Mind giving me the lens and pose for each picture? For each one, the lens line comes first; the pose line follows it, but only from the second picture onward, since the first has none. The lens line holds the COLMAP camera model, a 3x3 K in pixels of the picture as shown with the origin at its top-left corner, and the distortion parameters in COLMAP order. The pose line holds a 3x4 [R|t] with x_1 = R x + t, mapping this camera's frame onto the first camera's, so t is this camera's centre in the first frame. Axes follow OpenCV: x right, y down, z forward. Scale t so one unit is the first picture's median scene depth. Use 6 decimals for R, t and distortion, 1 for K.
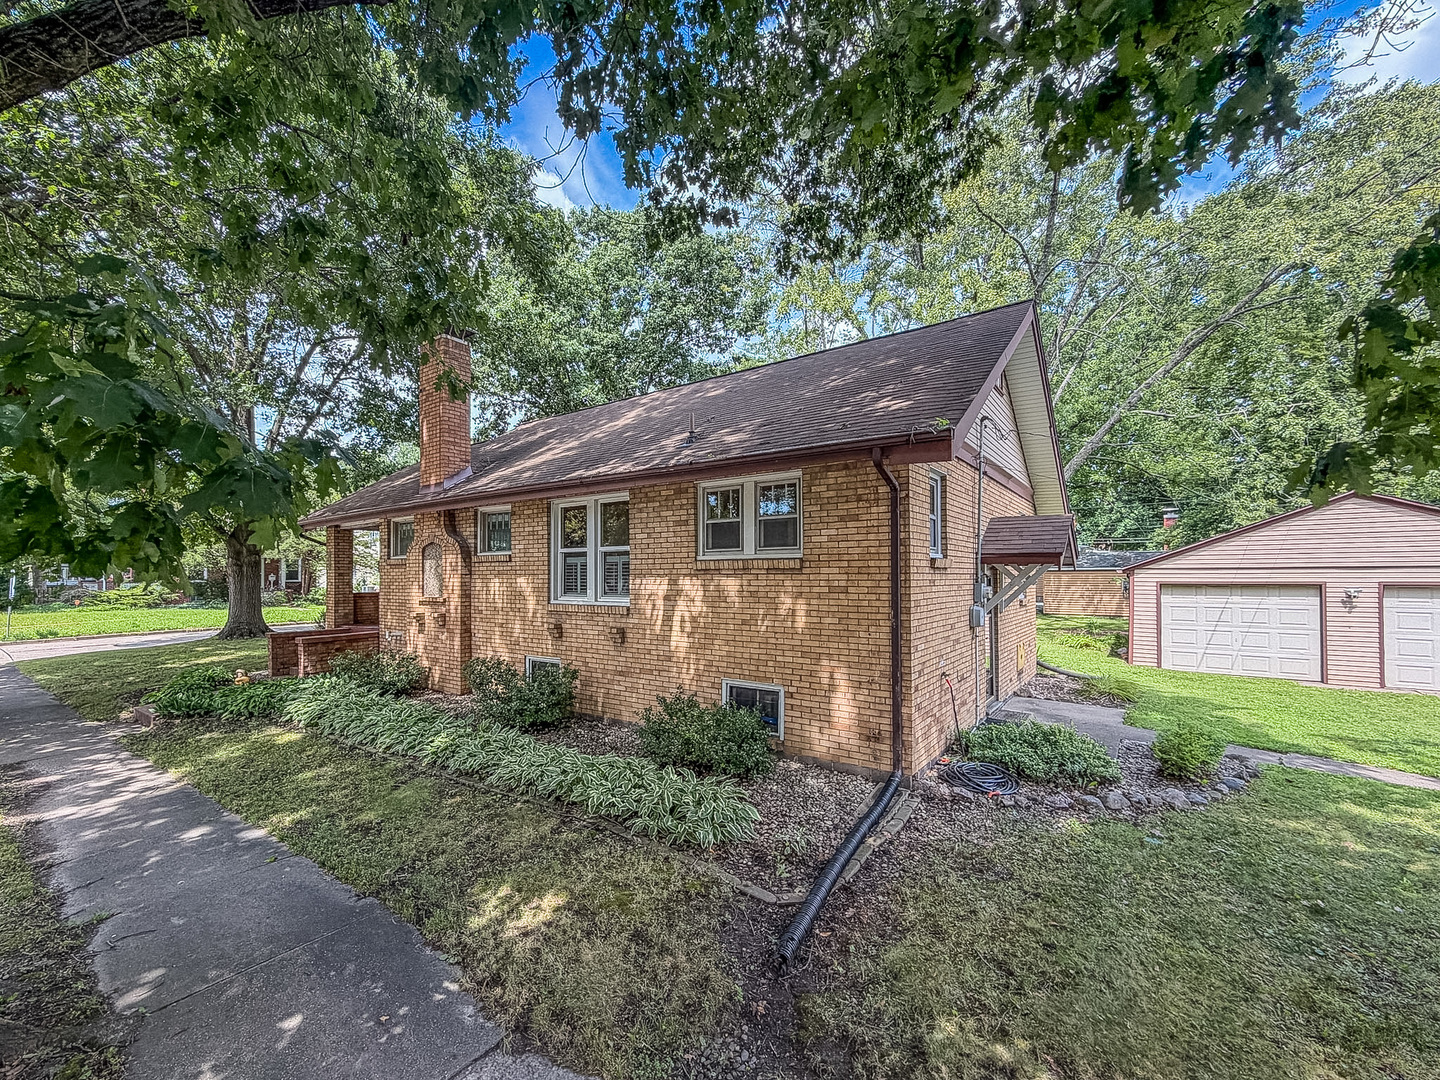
lens RADIAL K [[581.2, 0, 698.0], [0, 581.2, 566.7], [0, 0, 1]] dist [0.003748, -0.001880]
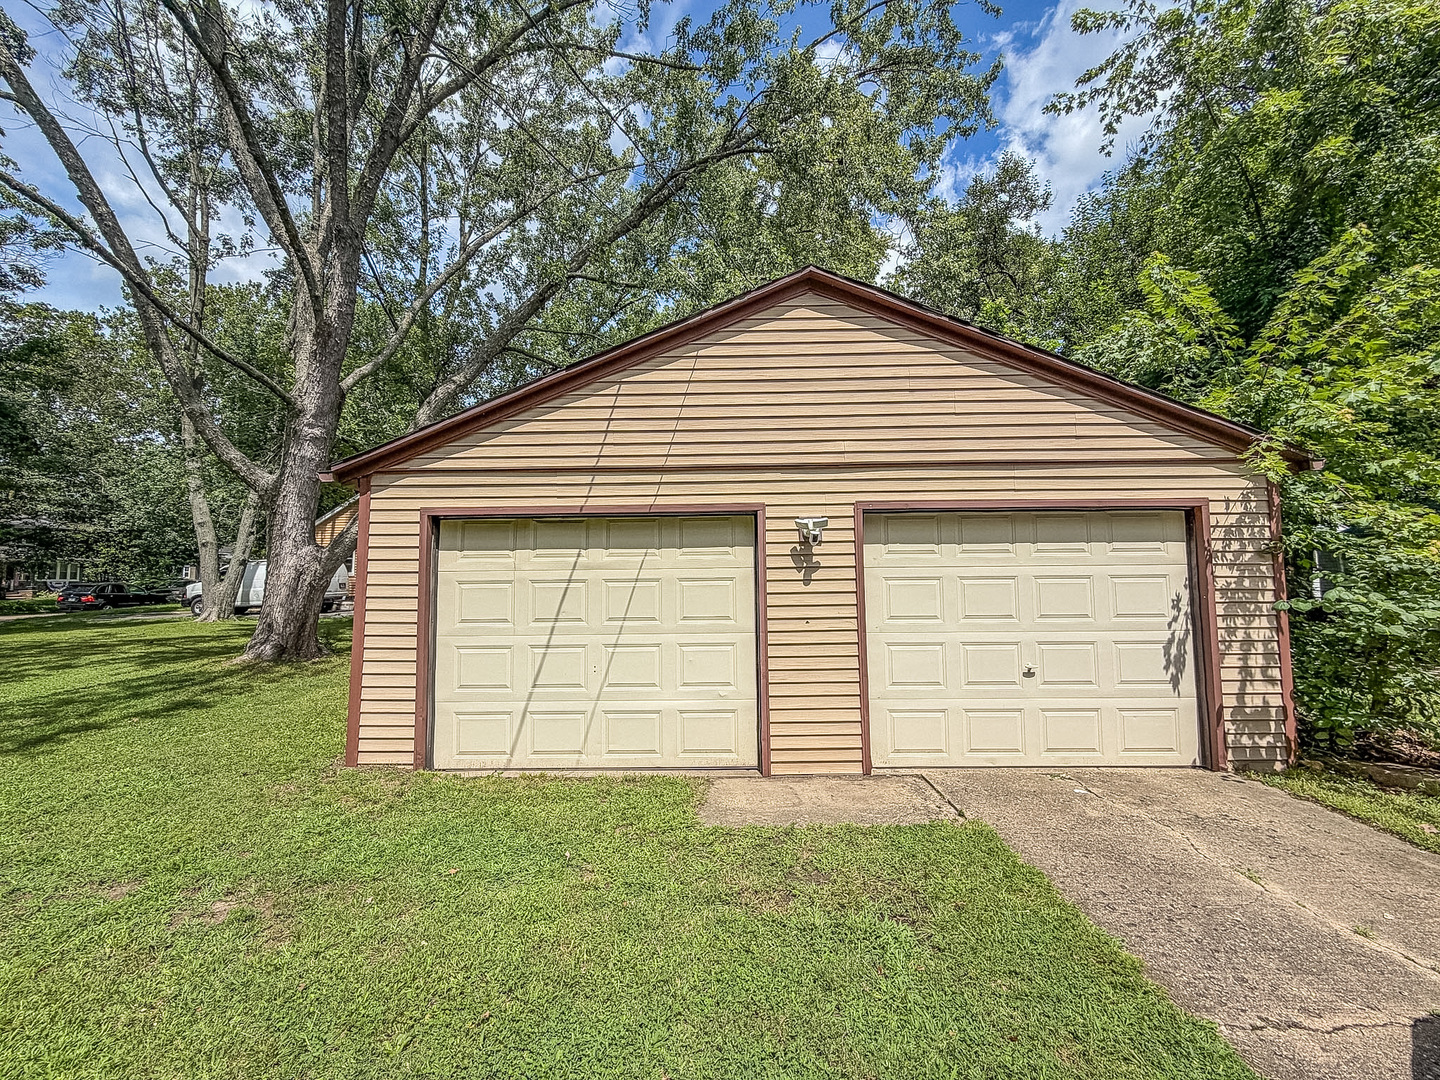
lens RADIAL K [[581.2, 0, 691.6], [0, 581.2, 546.6], [0, 0, 1]] dist [0.003748, -0.001880]
pose [[0.801035, 0.021071, 0.598246, 1.432066], [0.002492, 0.999254, -0.038531, 0.120914], [-0.598612, 0.032356, 0.800386, 1.274871]]
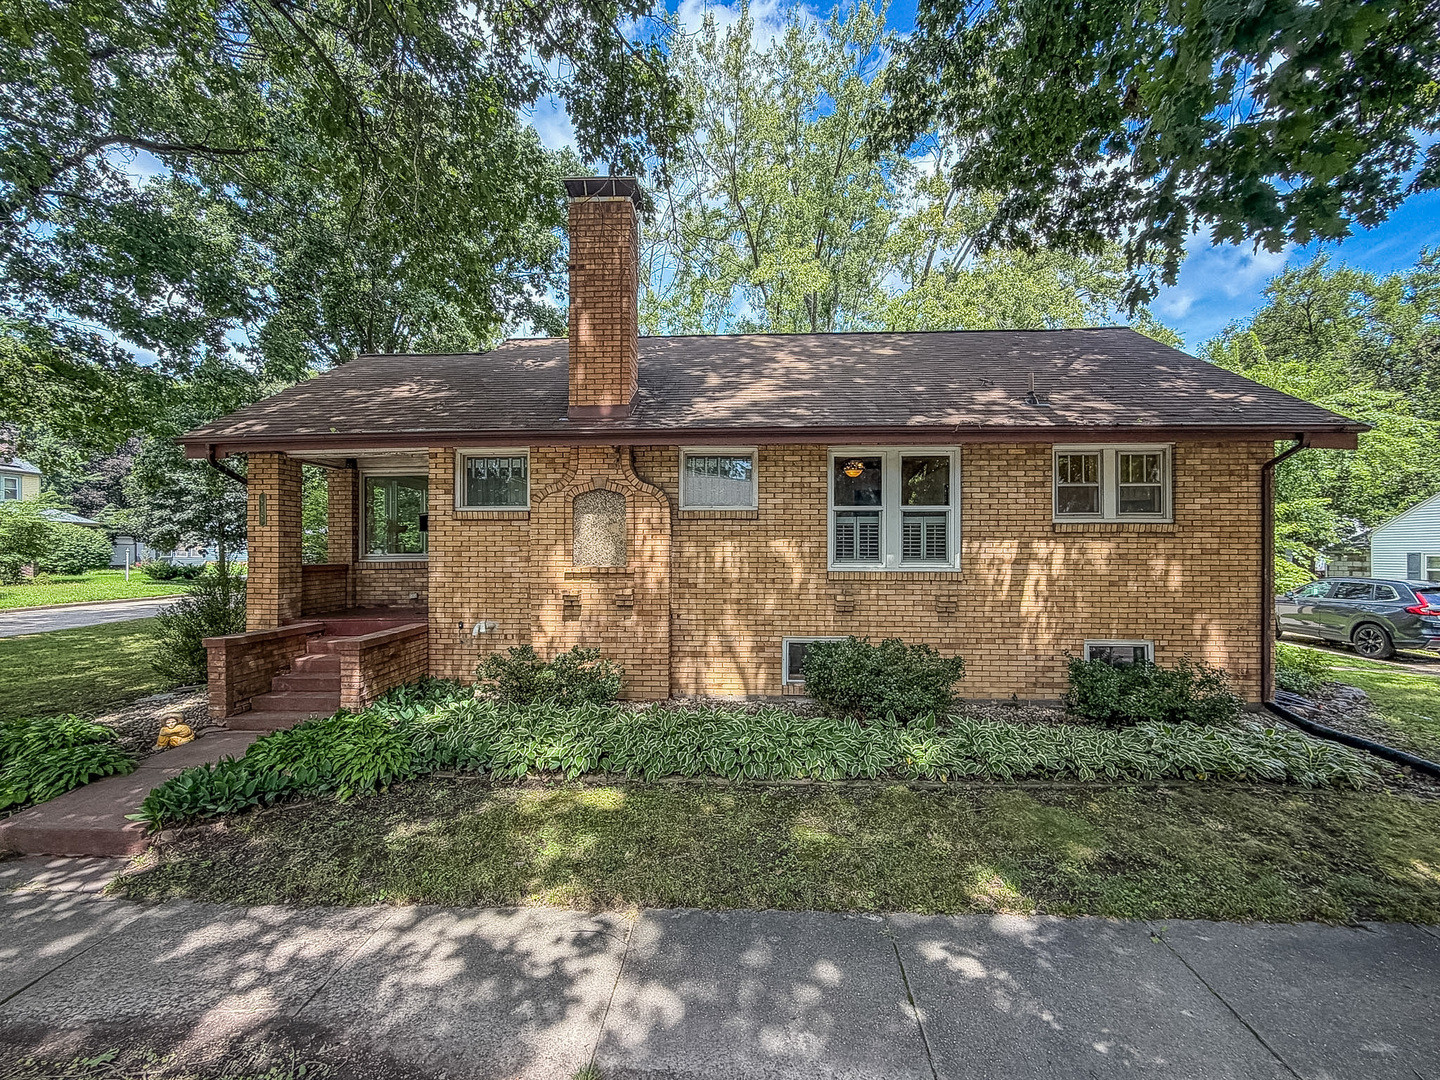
lens RADIAL K [[581.2, 0, 730.9], [0, 581.2, 550.5], [0, 0, 1]] dist [0.003748, -0.001880]
pose [[0.840805, 0.010391, 0.541238, -0.947367], [-0.014250, 0.999894, 0.002942, 0.038295], [-0.541150, -0.010186, 0.840864, 0.441361]]
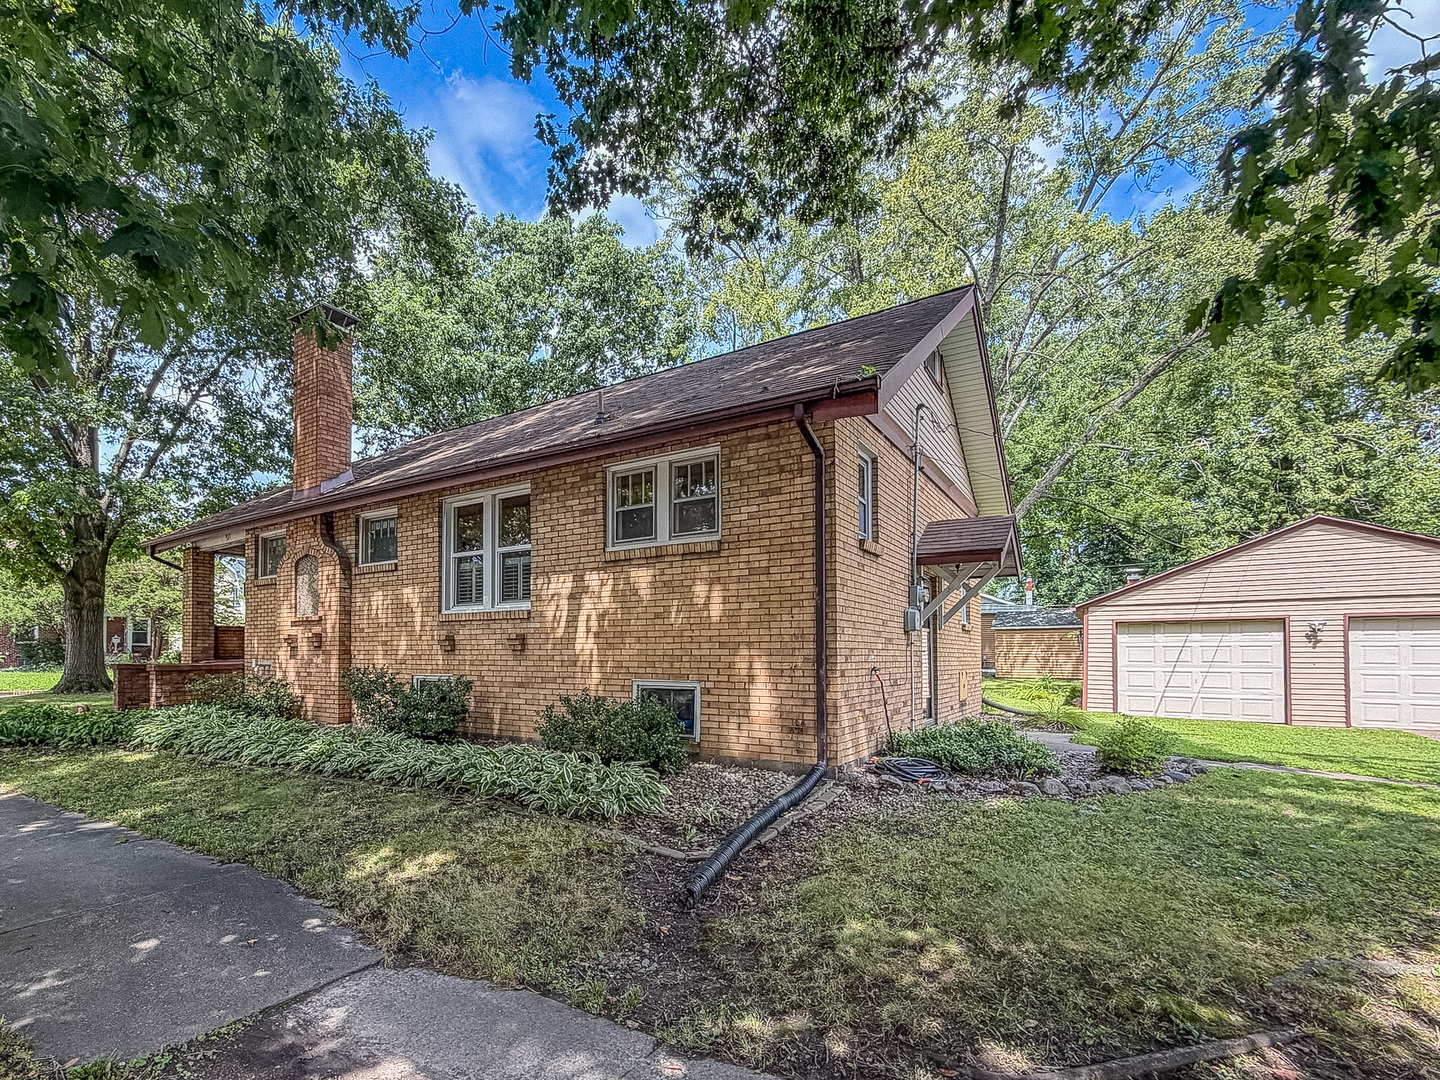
lens RADIAL K [[662.2, 0, 637.2], [0, 662.2, 636.5], [0, 0, 1]] dist [0.001817, -0.001585]
pose [[0.999371, 0.001329, 0.035428, 0.010911], [-0.001074, 0.999973, -0.007200, 0.120796], [-0.035437, 0.007158, 0.999346, -0.025485]]
